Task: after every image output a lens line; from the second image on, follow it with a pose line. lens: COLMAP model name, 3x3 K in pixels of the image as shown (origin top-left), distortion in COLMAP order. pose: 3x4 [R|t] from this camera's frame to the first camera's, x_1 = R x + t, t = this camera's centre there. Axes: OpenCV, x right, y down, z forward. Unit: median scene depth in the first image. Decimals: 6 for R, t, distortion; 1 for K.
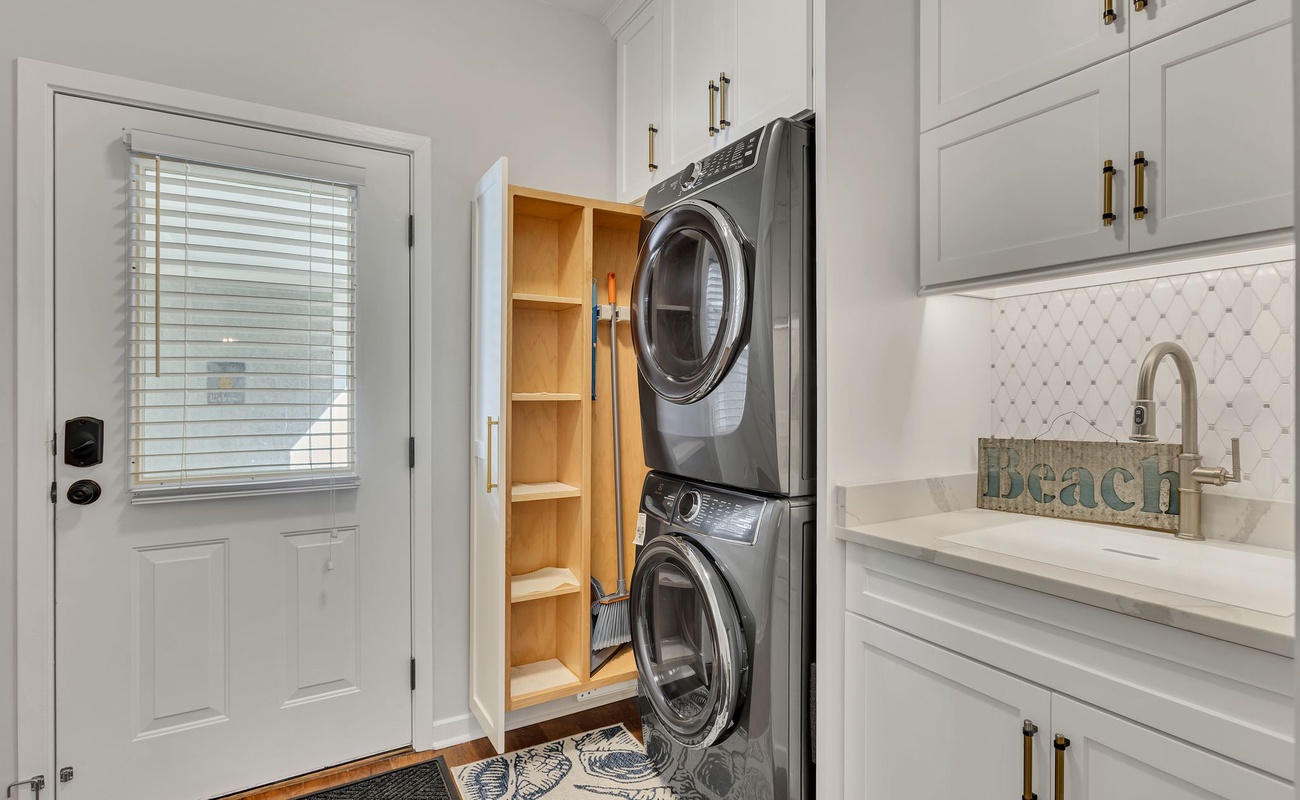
lens RADIAL K [[637.1, 0, 650.0], [0, 637.1, 400.0], [0, 0, 1]] dist [-0.002192, 0.001348]
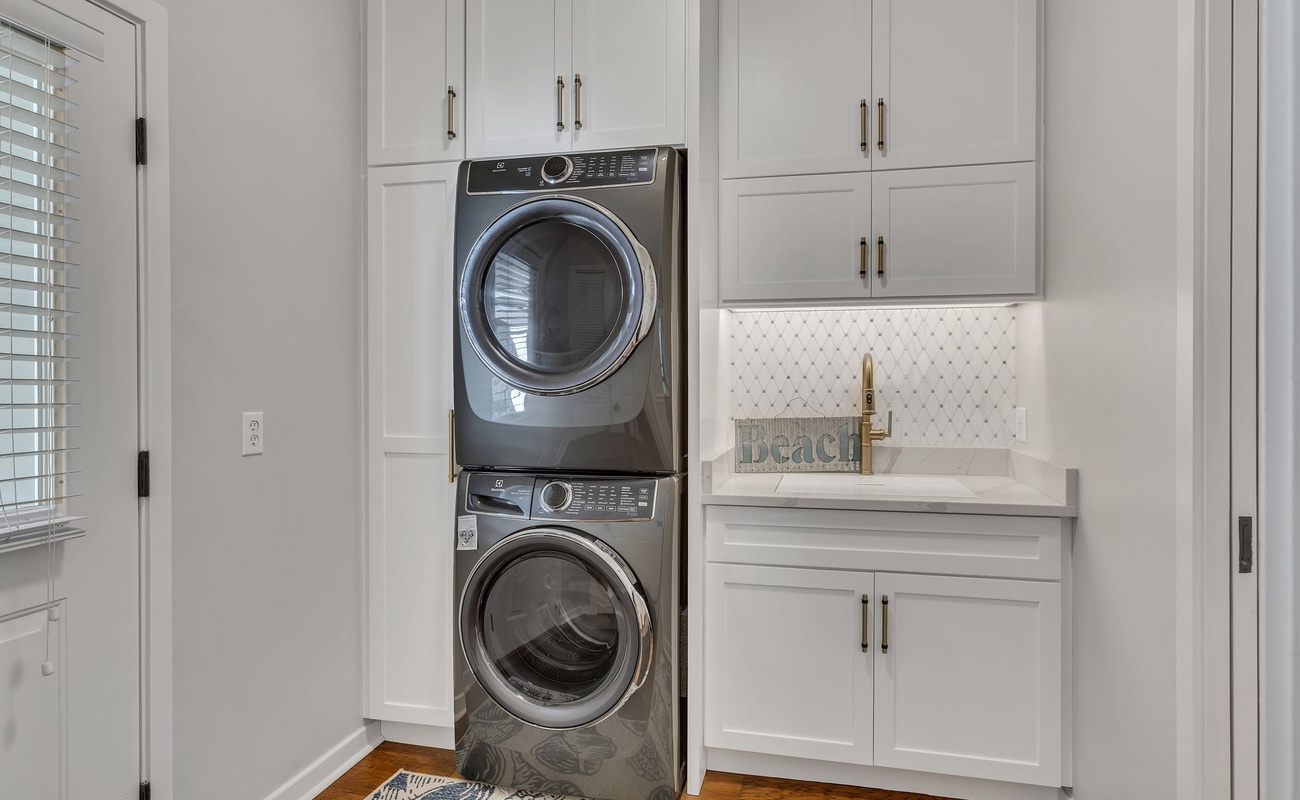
lens RADIAL K [[747.7, 0, 650.0], [0, 747.7, 400.0], [0, 0, 1]] dist [0.004084, 0.002965]
pose [[0.679227, -0.015679, 0.733761, -0.817420], [0.009359, 0.999876, 0.012702, -0.000732], [-0.733869, -0.001760, 0.679289, 0.102055]]
